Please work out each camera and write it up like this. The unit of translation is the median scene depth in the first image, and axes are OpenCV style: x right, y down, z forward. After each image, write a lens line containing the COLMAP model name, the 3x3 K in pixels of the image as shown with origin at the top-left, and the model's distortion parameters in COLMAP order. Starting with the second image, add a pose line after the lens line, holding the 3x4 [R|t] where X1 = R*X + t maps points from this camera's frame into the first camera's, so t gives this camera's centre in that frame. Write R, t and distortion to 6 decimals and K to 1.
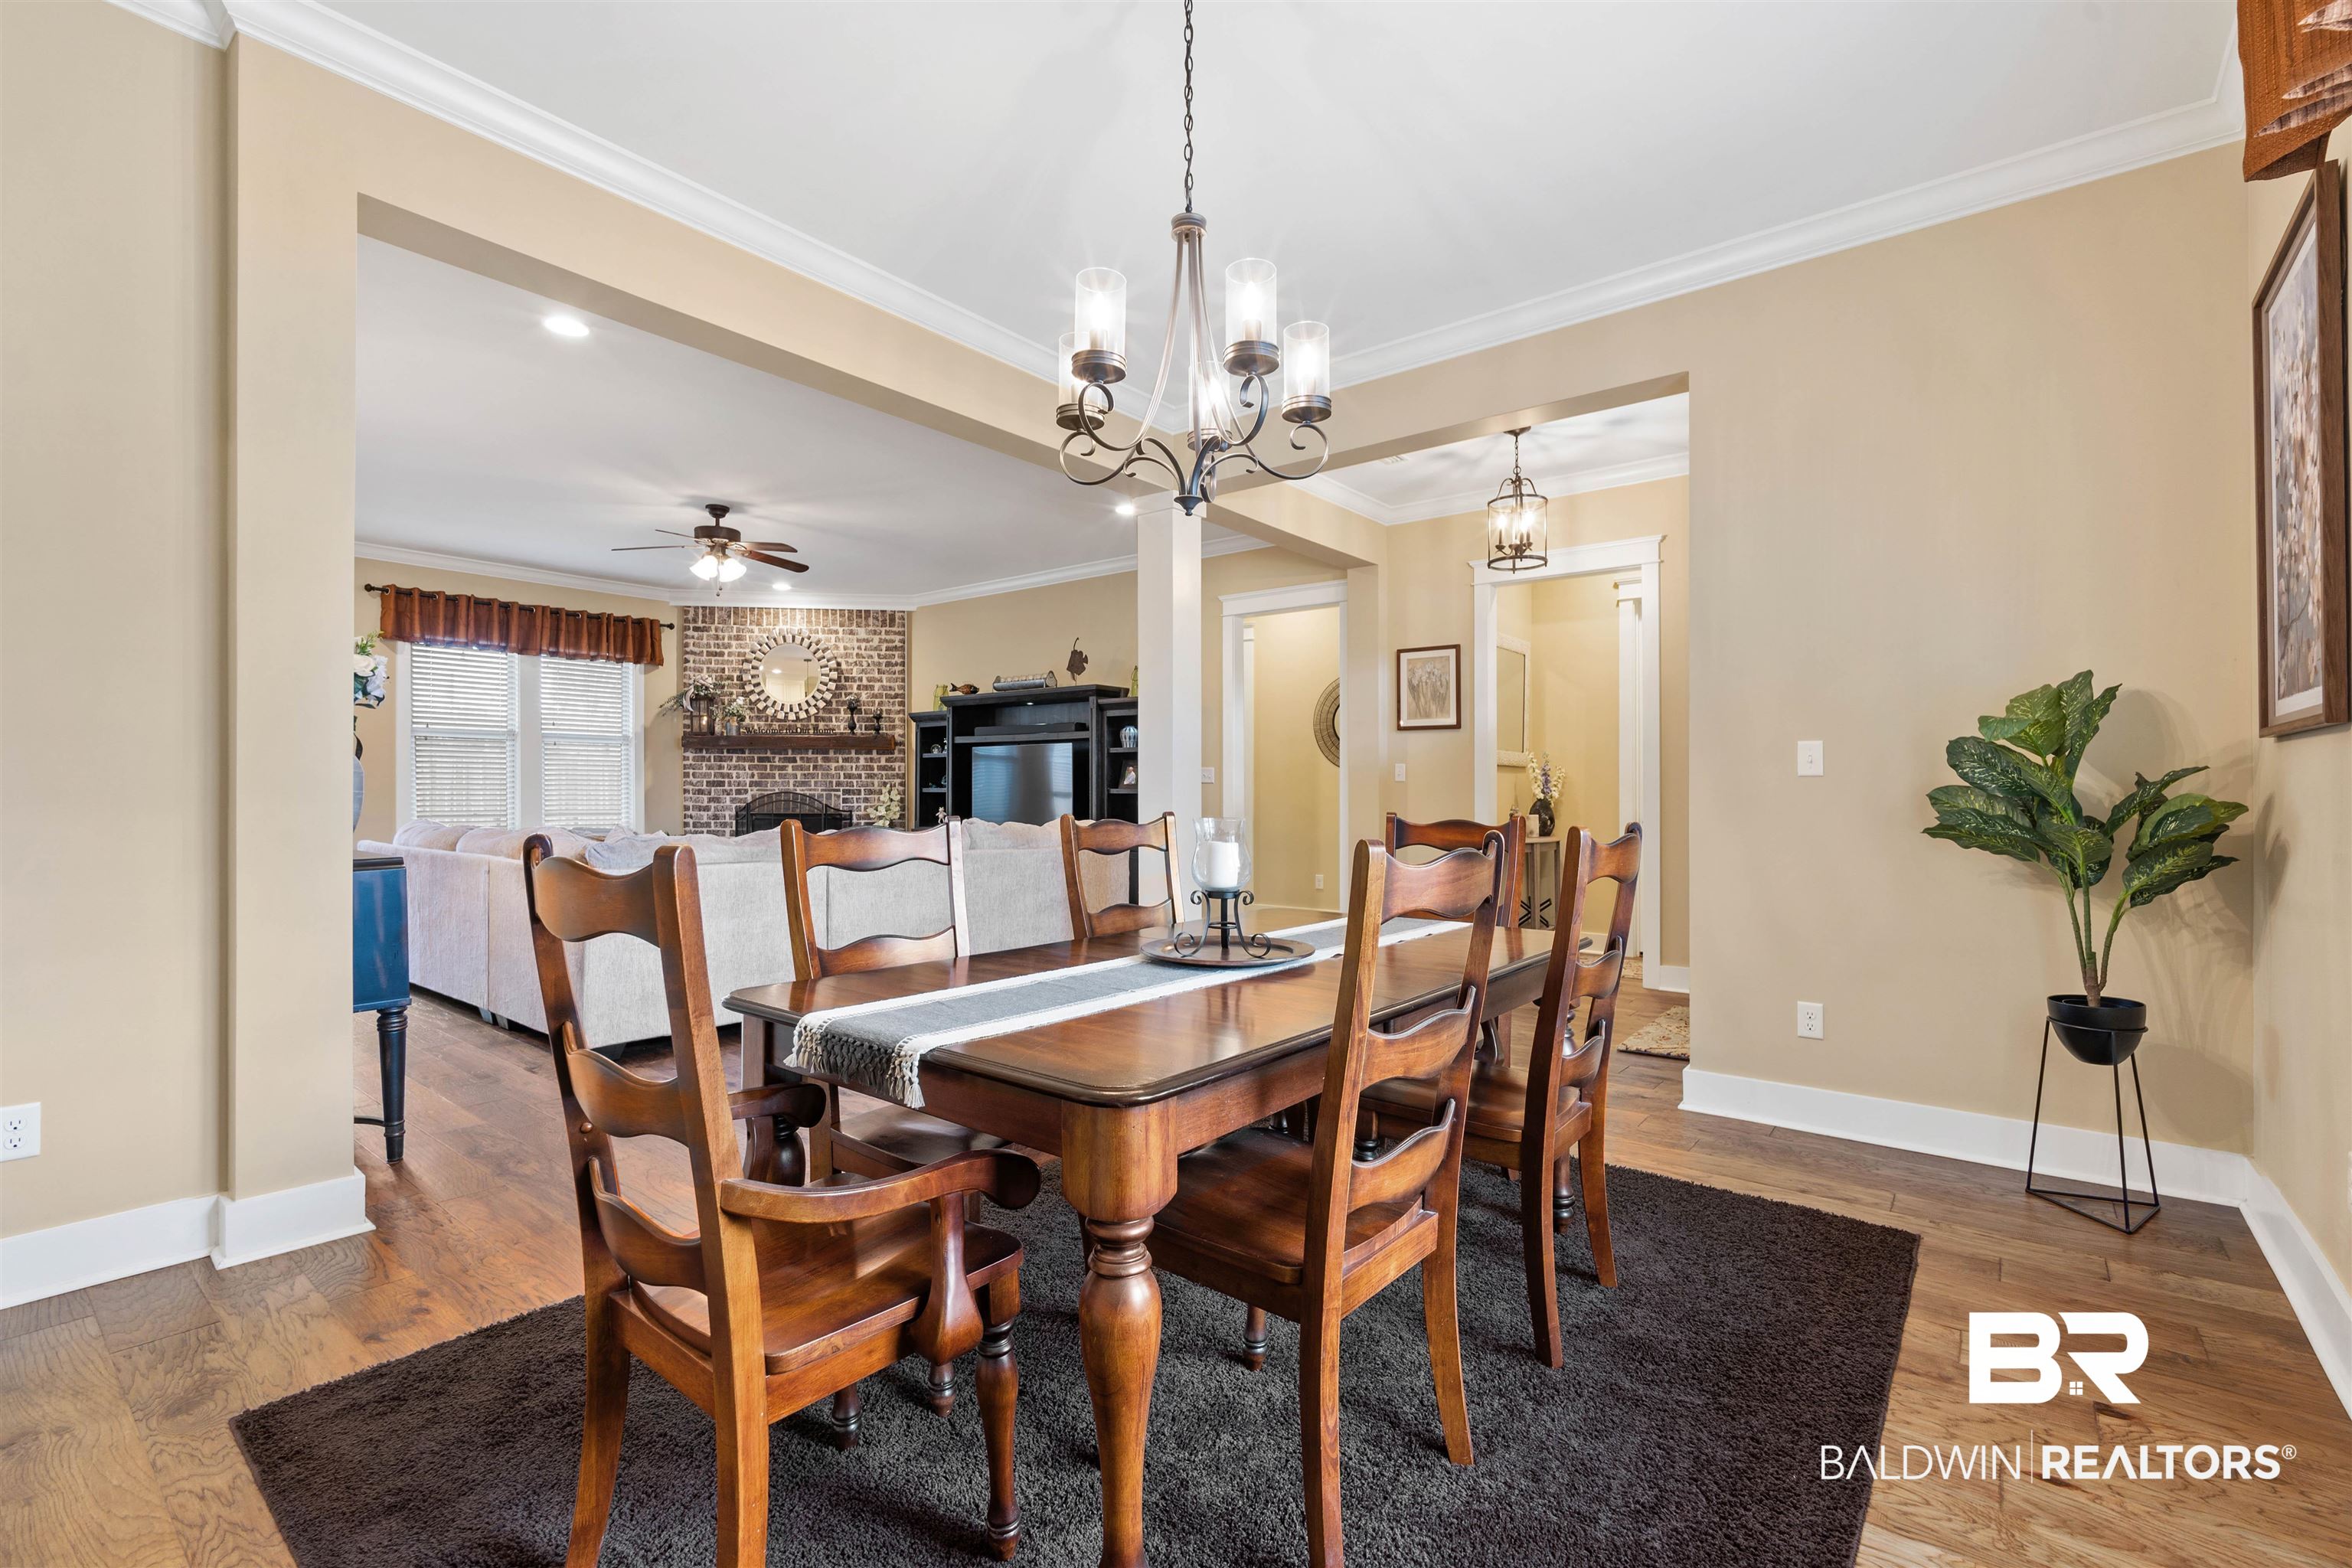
lens RADIAL K [[1024.5, 0, 1183.2], [0, 1024.5, 809.6], [0, 0, 1]] dist [-0.007439, 0.000580]
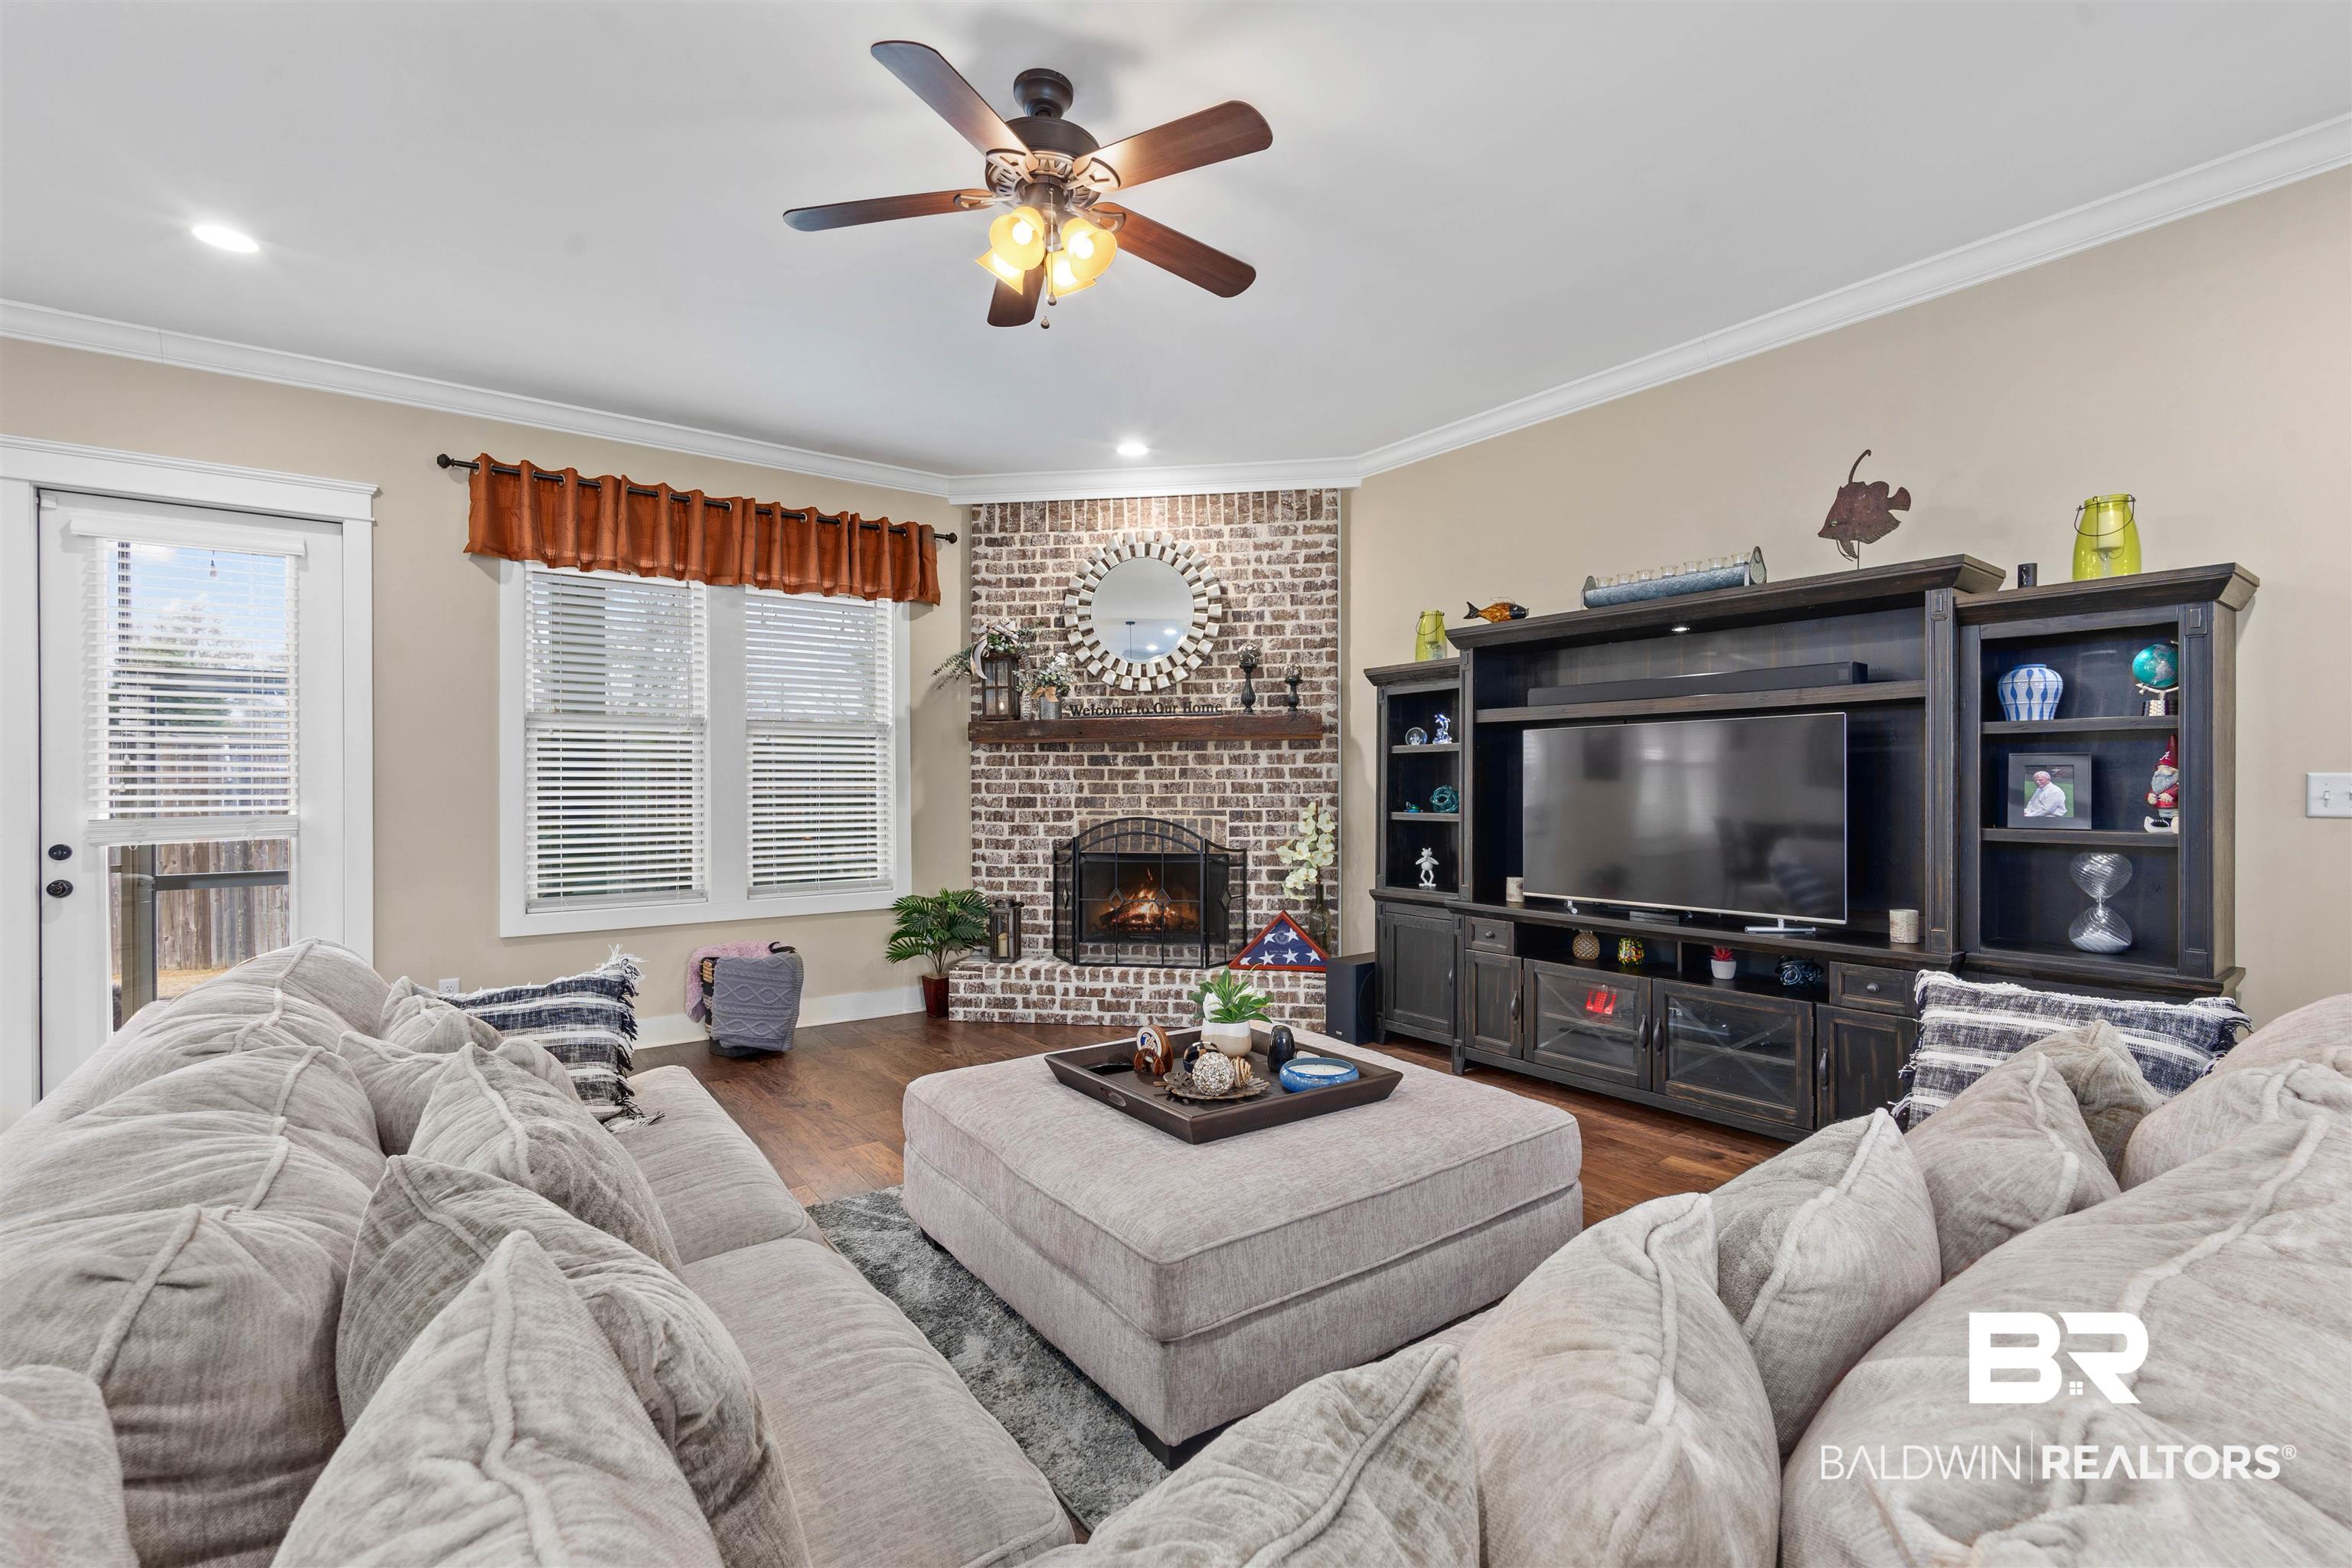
lens RADIAL K [[1024.5, 0, 1193.6], [0, 1024.5, 792.8], [0, 0, 1]] dist [-0.007439, 0.000580]
pose [[0.969622, -0.005790, -0.244539, -0.216954], [0.003605, 0.999949, -0.009381, -0.025202], [0.244581, 0.008215, 0.969594, 0.452470]]
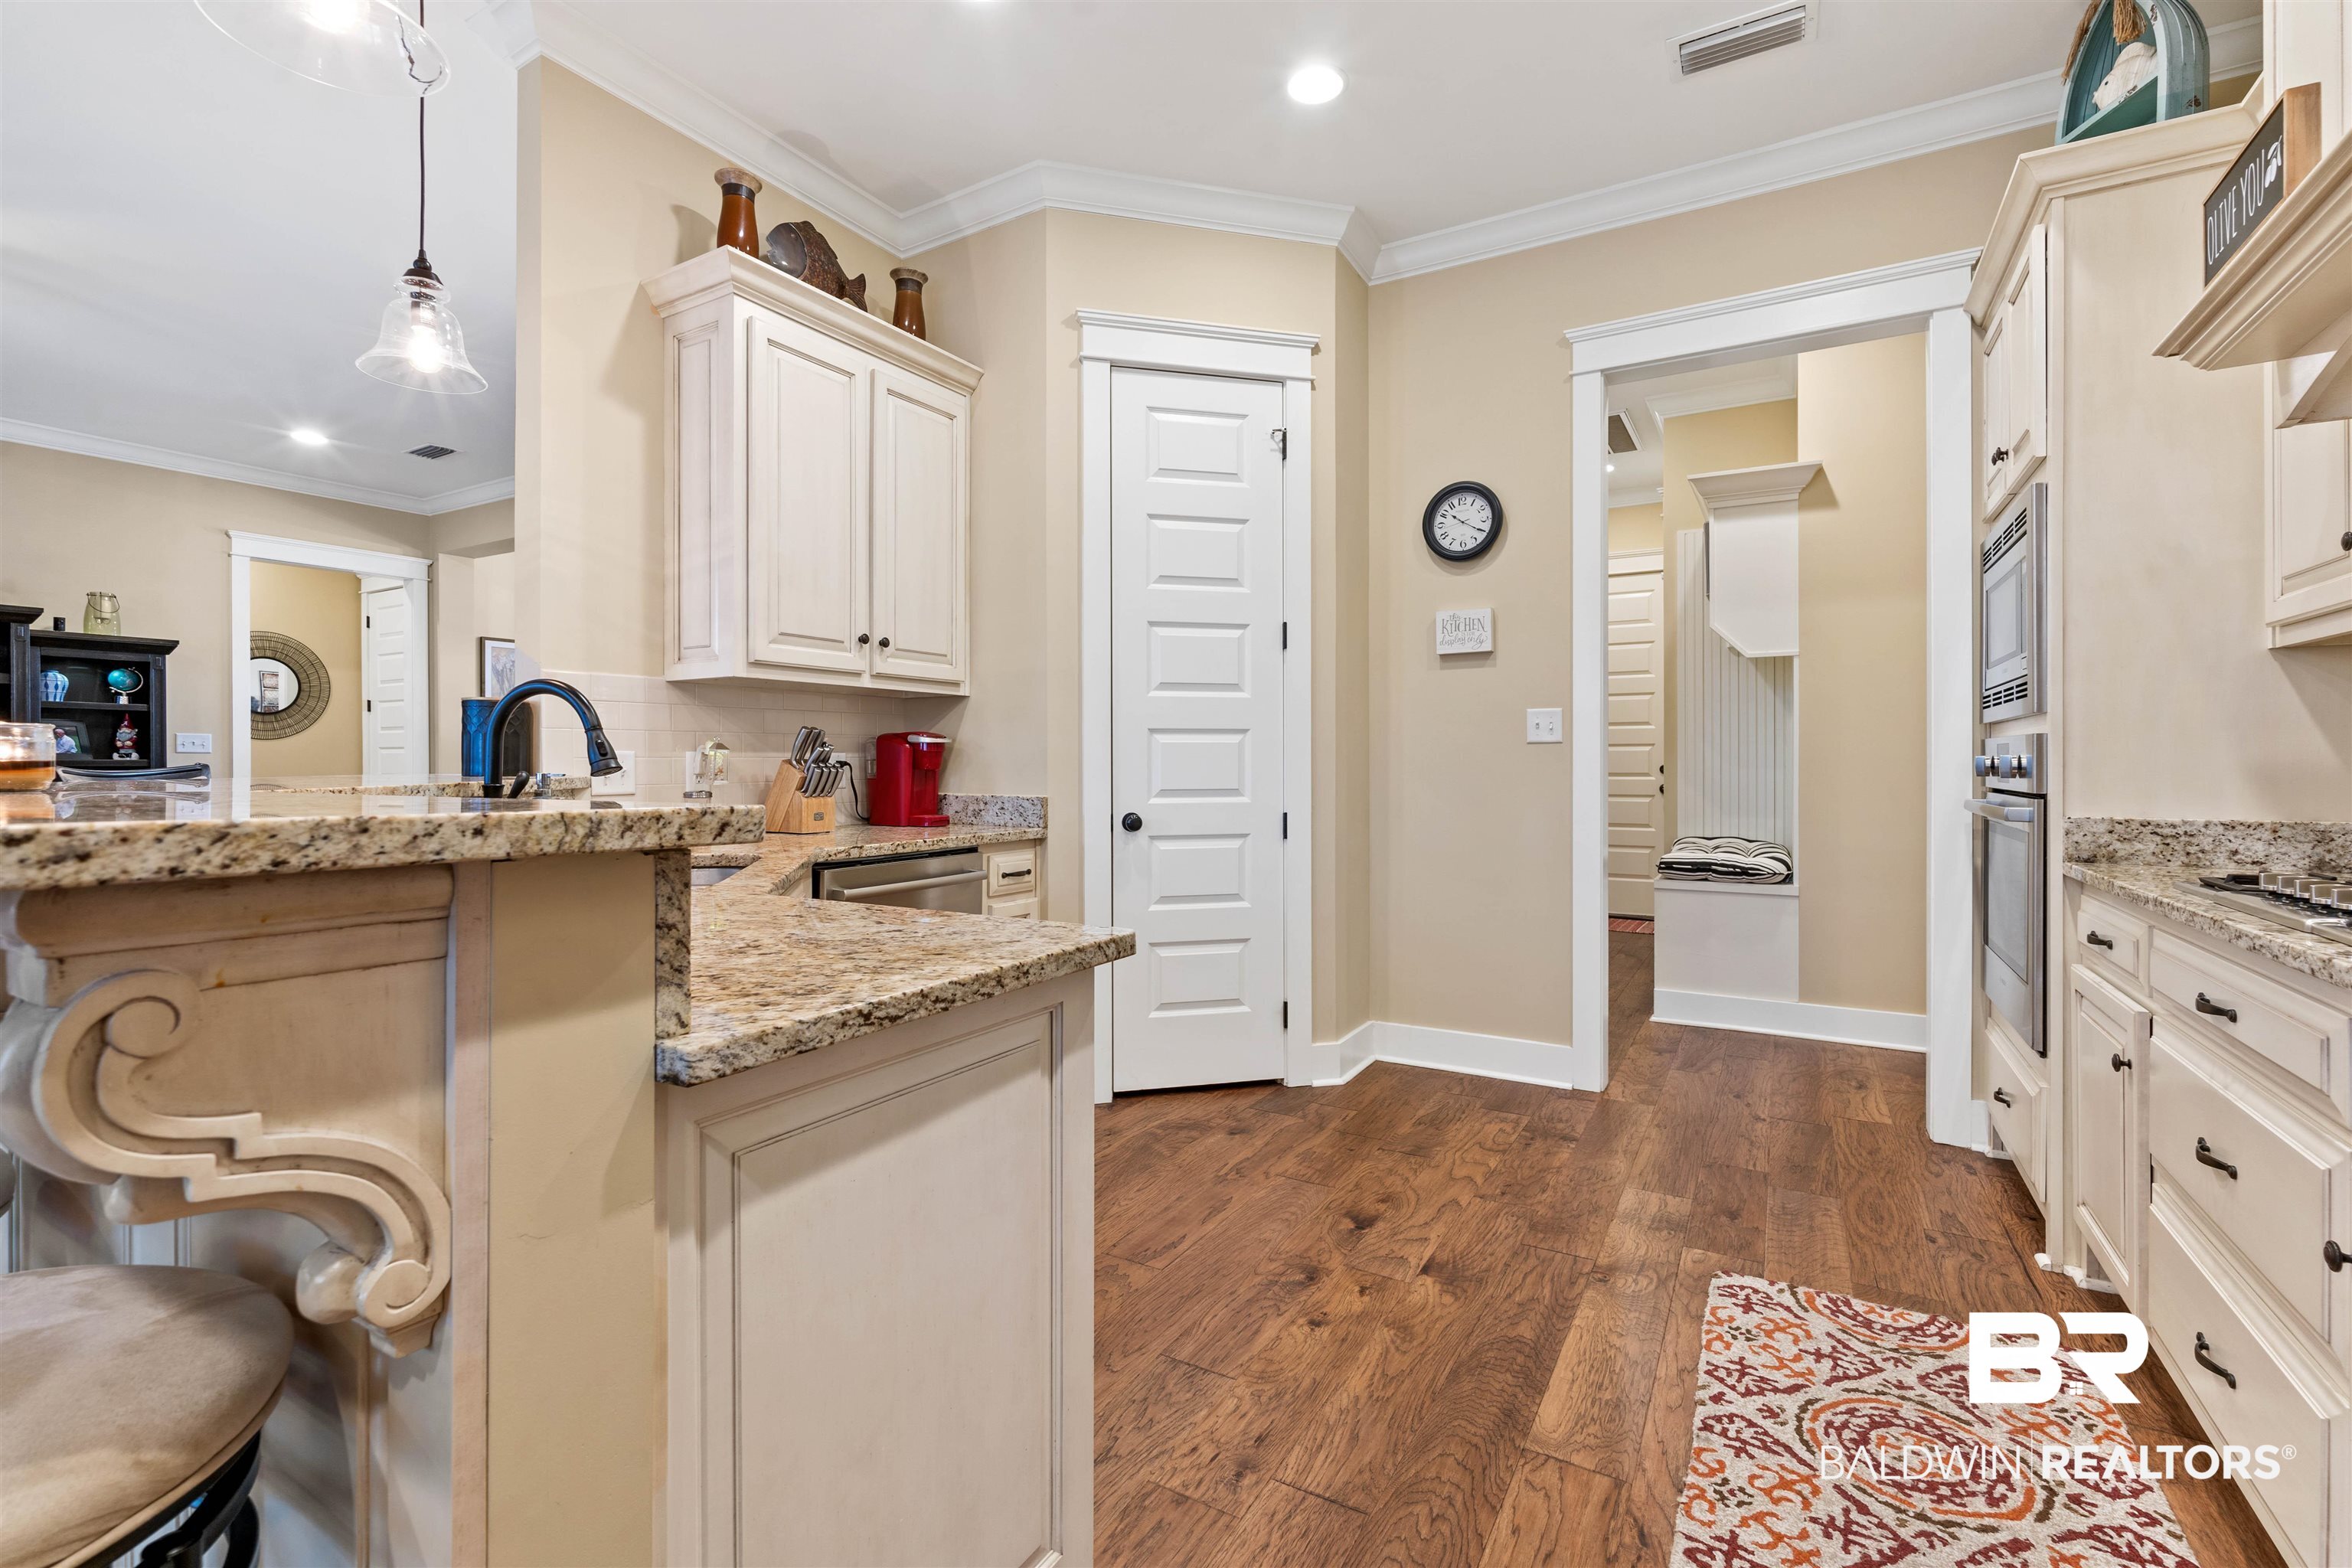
lens RADIAL K [[1024.5, 0, 1199.0], [0, 1024.5, 763.5], [0, 0, 1]] dist [-0.007439, 0.000580]
pose [[-0.158464, -0.006636, 0.987342, -0.713241], [0.018490, 0.999782, 0.009687, -0.007909], [-0.987192, 0.019791, -0.158307, 0.271225]]
